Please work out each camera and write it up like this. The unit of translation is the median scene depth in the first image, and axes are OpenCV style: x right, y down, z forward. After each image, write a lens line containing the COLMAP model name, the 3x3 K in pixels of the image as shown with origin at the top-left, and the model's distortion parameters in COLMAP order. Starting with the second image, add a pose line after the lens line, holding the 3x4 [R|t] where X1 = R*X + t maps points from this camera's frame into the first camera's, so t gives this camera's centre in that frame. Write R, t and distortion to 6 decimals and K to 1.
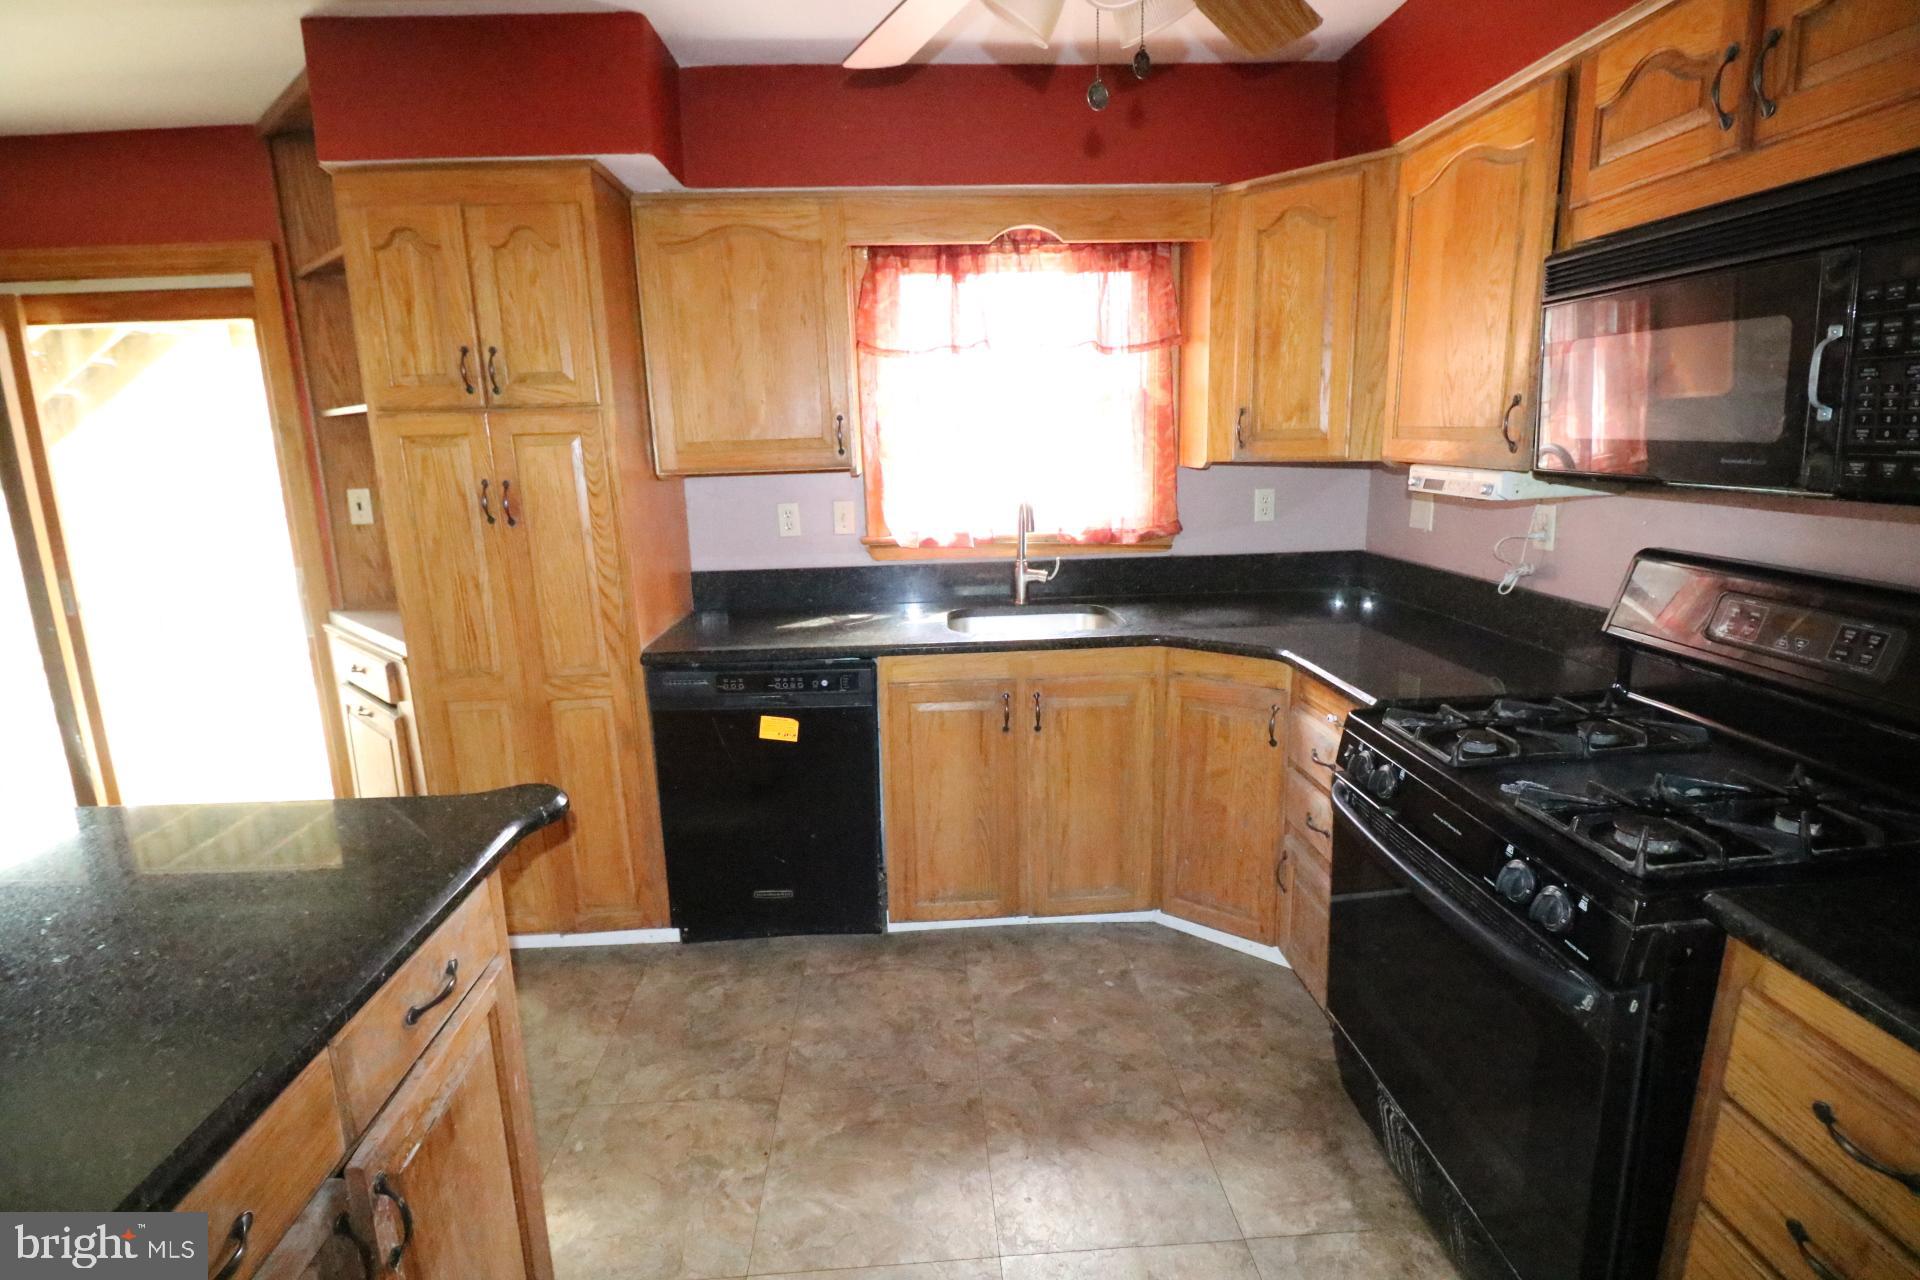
lens RADIAL K [[901.2, 0, 955.2], [0, 901.2, 613.9], [0, 0, 1]] dist [-0.002001, -0.000321]
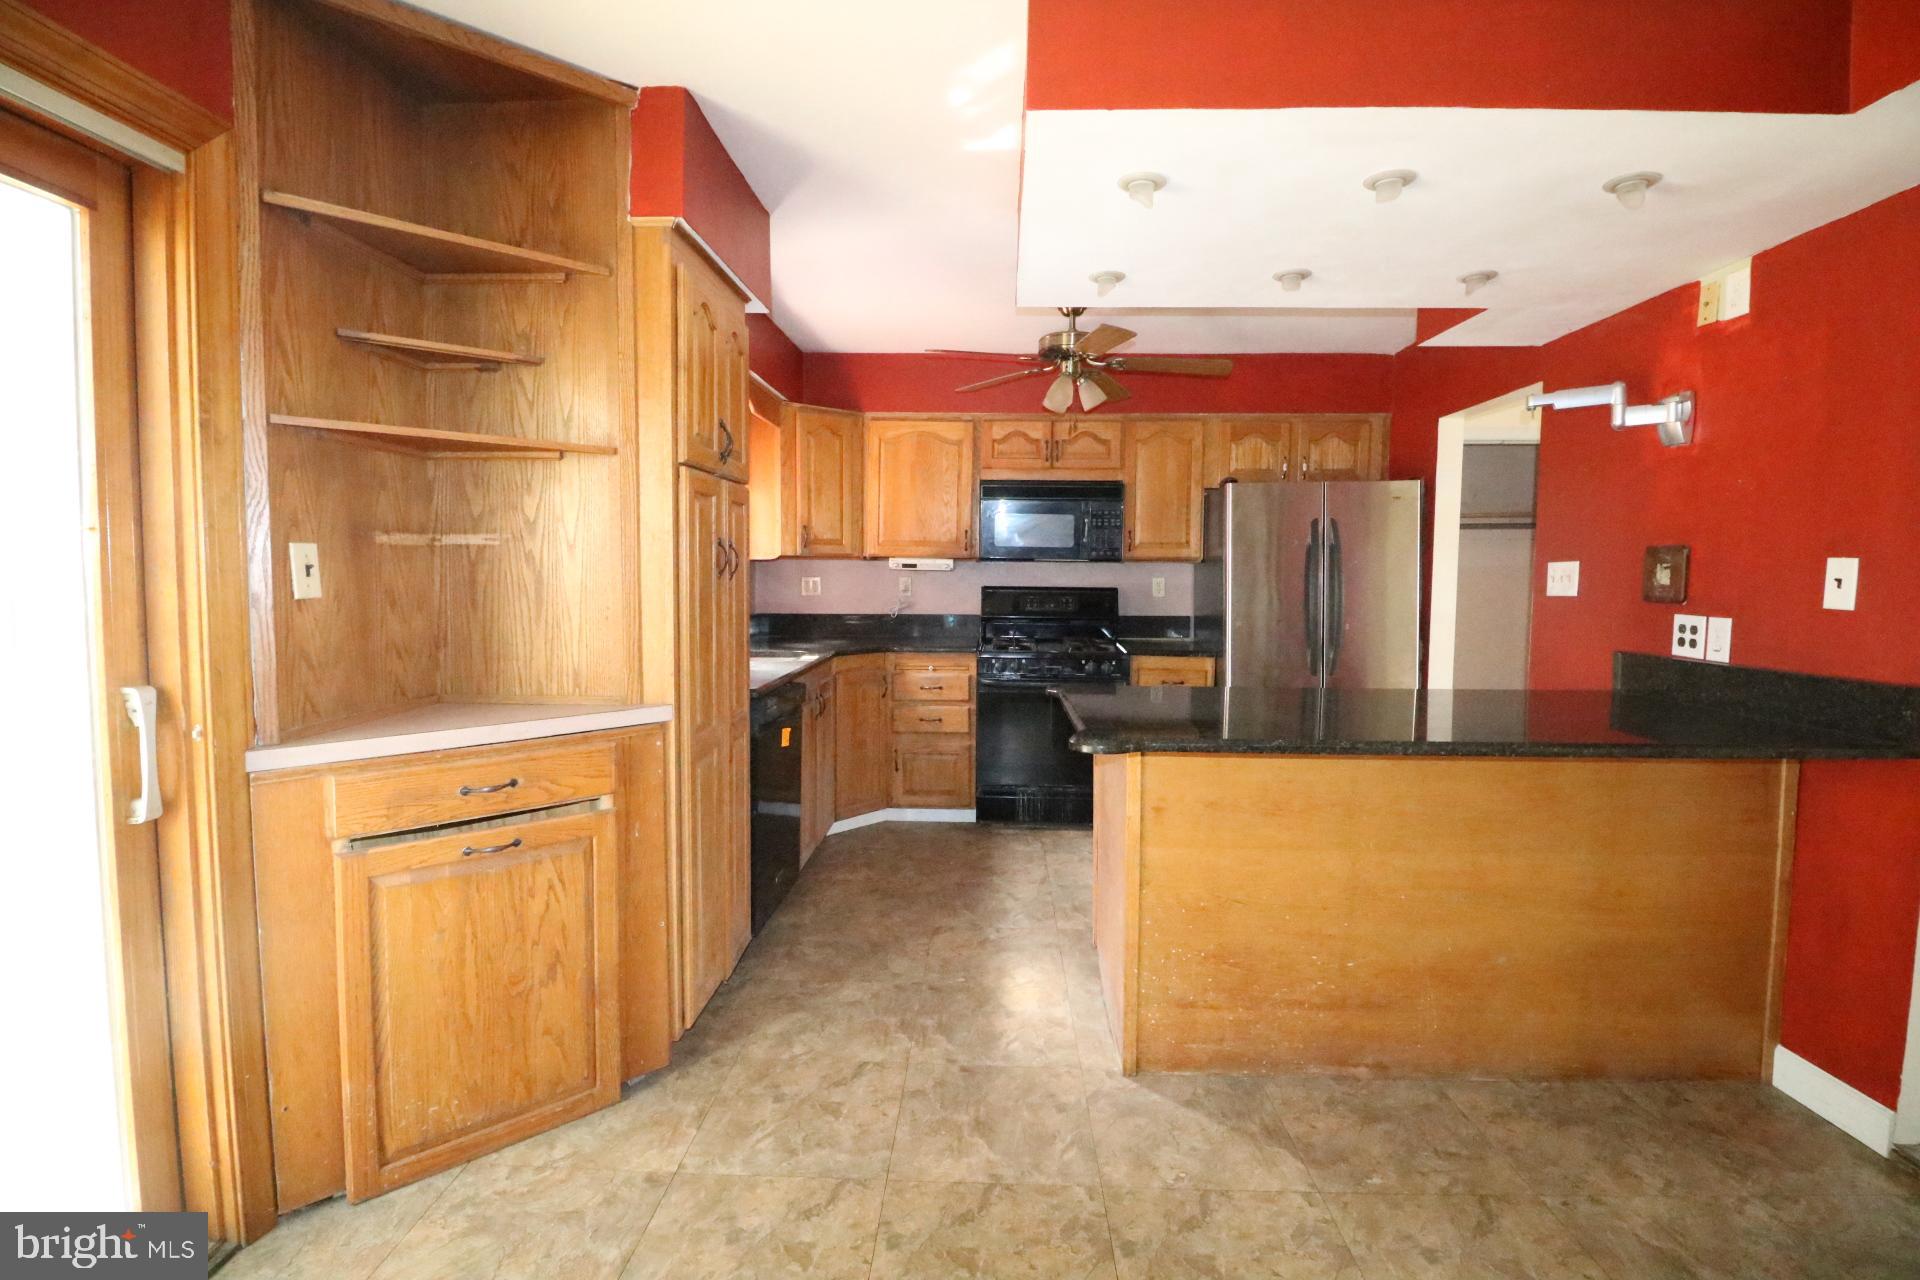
lens RADIAL K [[901.2, 0, 962.2], [0, 901.2, 629.7], [0, 0, 1]] dist [-0.002001, -0.000321]
pose [[0.087058, -0.038317, 0.995466, -1.702899], [0.184441, 0.982604, 0.021692, -0.010423], [-0.978980, 0.181716, 0.092611, 0.681715]]
